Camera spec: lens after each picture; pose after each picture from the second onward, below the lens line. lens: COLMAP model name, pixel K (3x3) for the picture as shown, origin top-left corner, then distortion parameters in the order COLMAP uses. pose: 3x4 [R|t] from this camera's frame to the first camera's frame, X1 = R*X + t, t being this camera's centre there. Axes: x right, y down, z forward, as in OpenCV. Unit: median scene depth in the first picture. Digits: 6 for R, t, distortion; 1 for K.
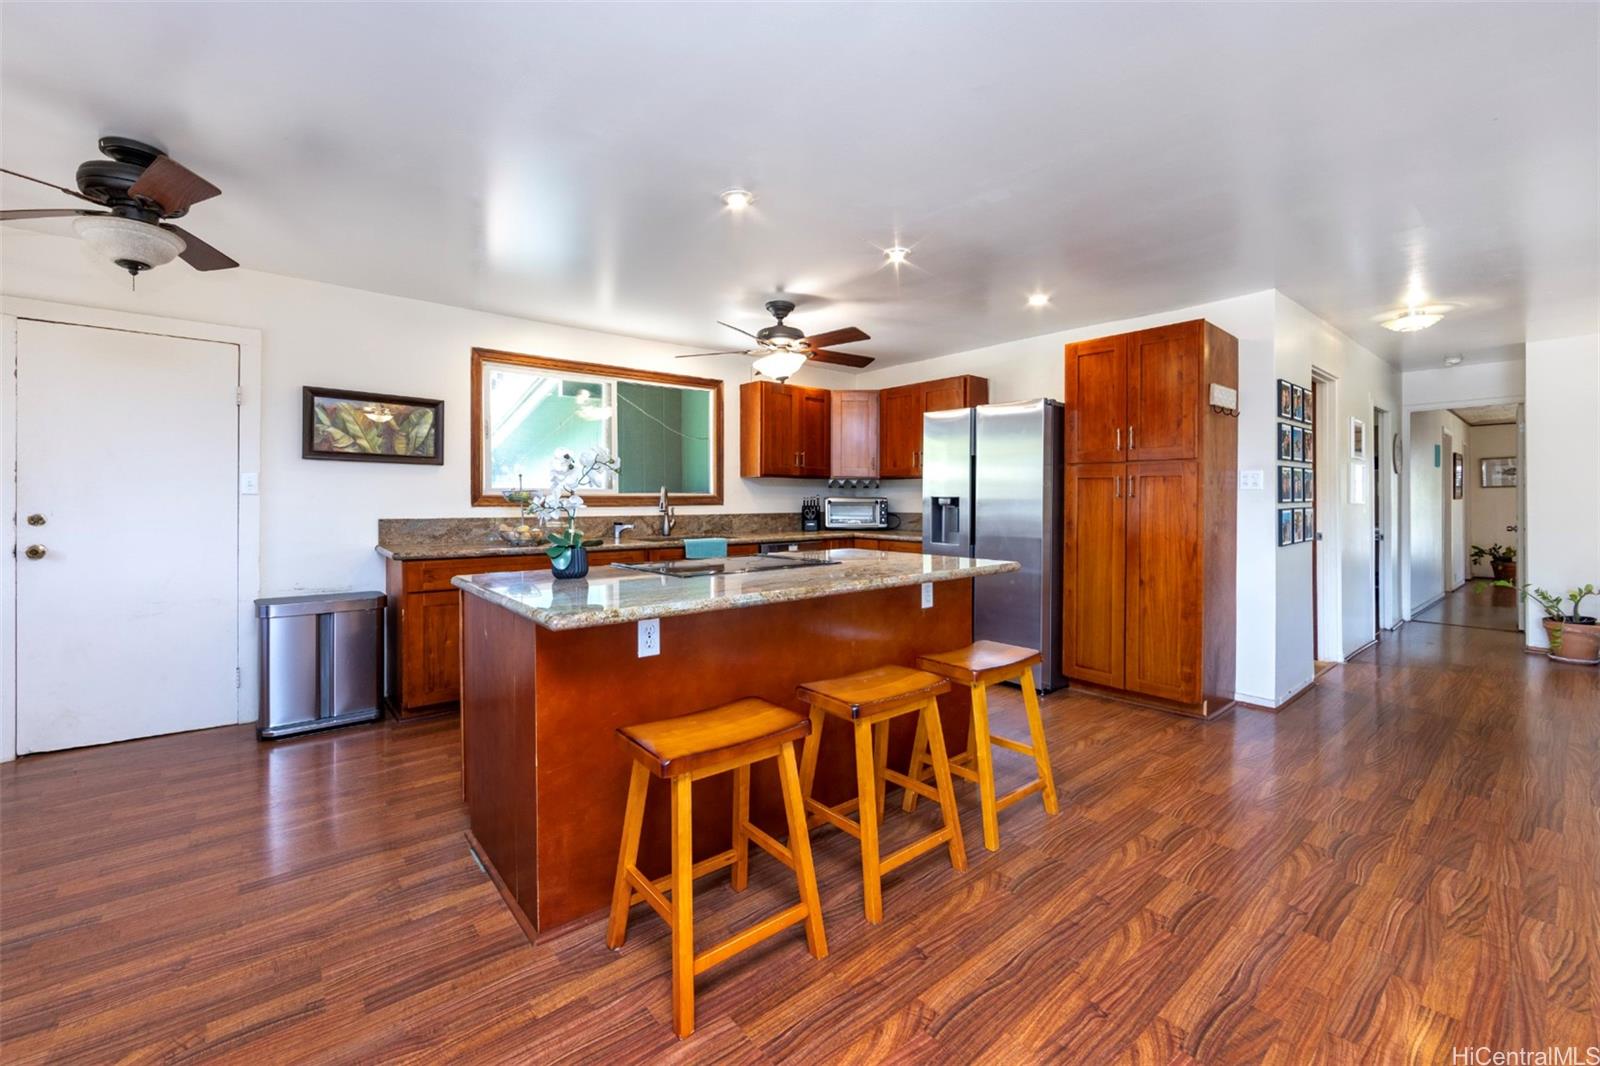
lens RADIAL K [[654.9, 0, 795.3], [0, 654.9, 493.4], [0, 0, 1]] dist [0.010136, -0.000208]
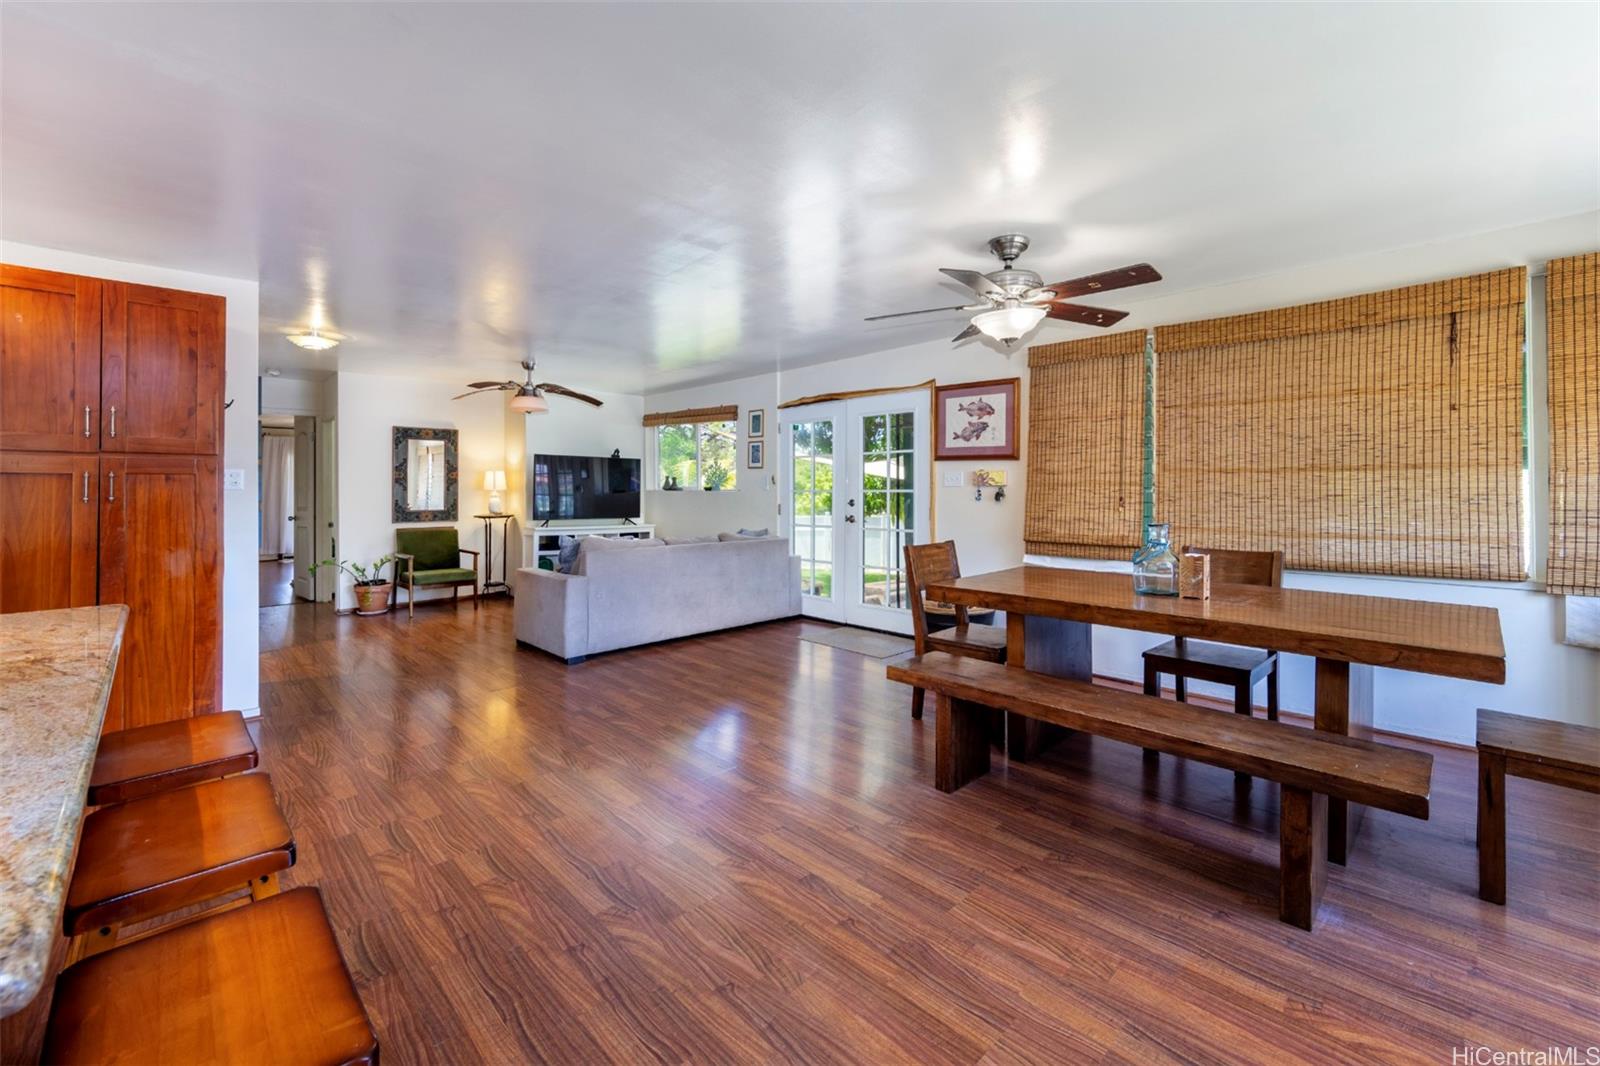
lens RADIAL K [[654.9, 0, 795.3], [0, 654.9, 493.4], [0, 0, 1]] dist [0.010136, -0.000208]
pose [[-0.080056, -0.012754, 0.996709, -0.279536], [-0.002479, 0.999918, 0.012596, -0.014439], [-0.996787, -0.001462, -0.080081, 0.272844]]
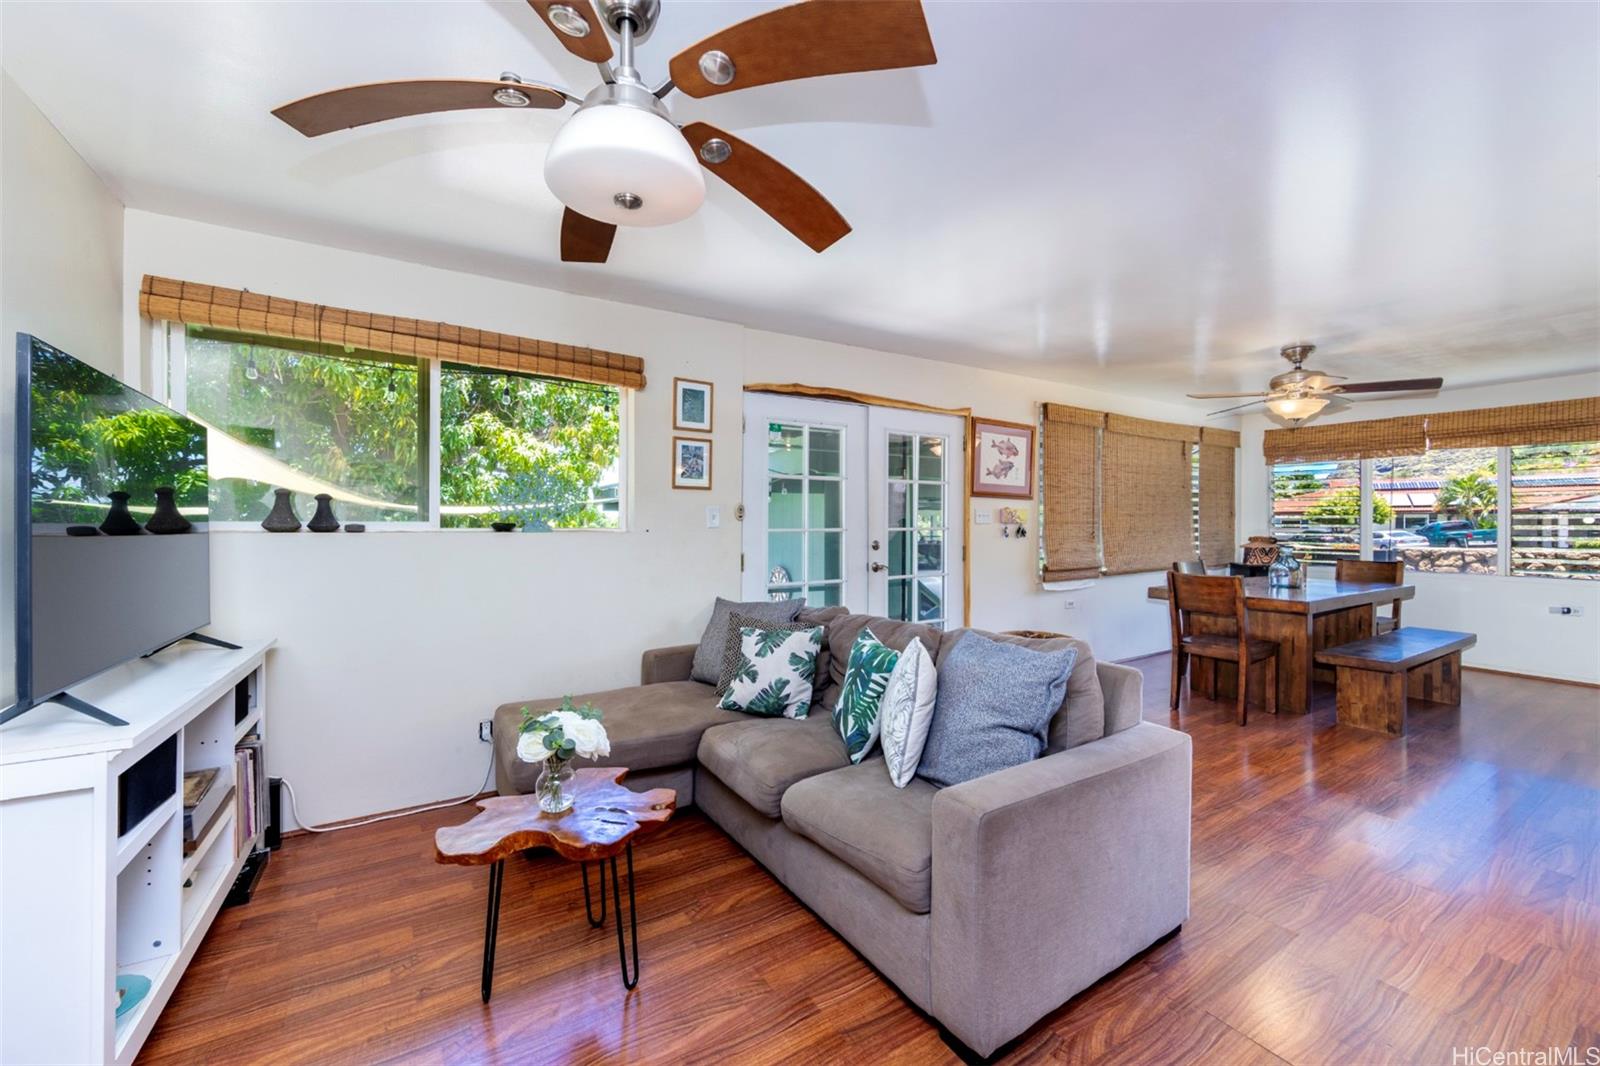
lens RADIAL K [[654.9, 0, 795.3], [0, 654.9, 493.4], [0, 0, 1]] dist [0.010136, -0.000208]
pose [[-0.993935, -0.003205, 0.109923, 1.112124], [-0.008121, 0.998985, -0.044298, -0.012658], [-0.109670, -0.044922, -0.992952, 1.079228]]
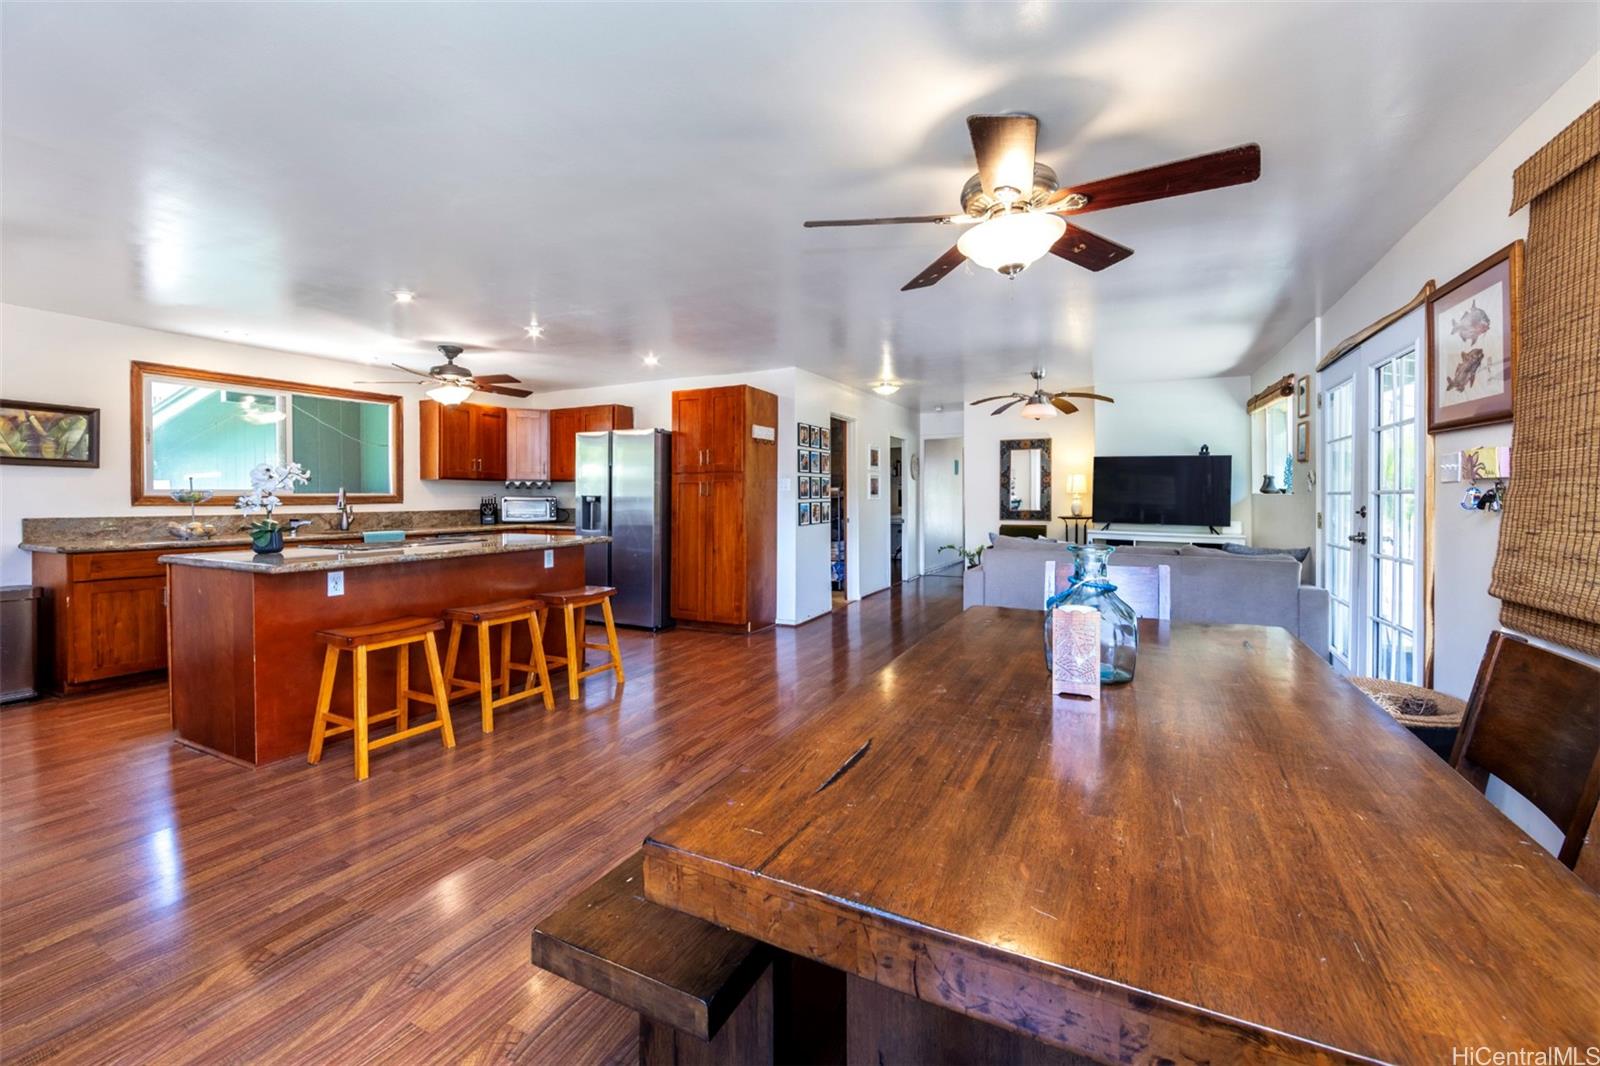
lens RADIAL K [[654.9, 0, 795.3], [0, 654.9, 493.4], [0, 0, 1]] dist [0.010136, -0.000208]
pose [[0.916330, -0.001736, 0.400420, 0.078512], [0.000707, 0.999996, 0.002717, -0.003358], [-0.400423, -0.002207, 0.916328, -0.449368]]
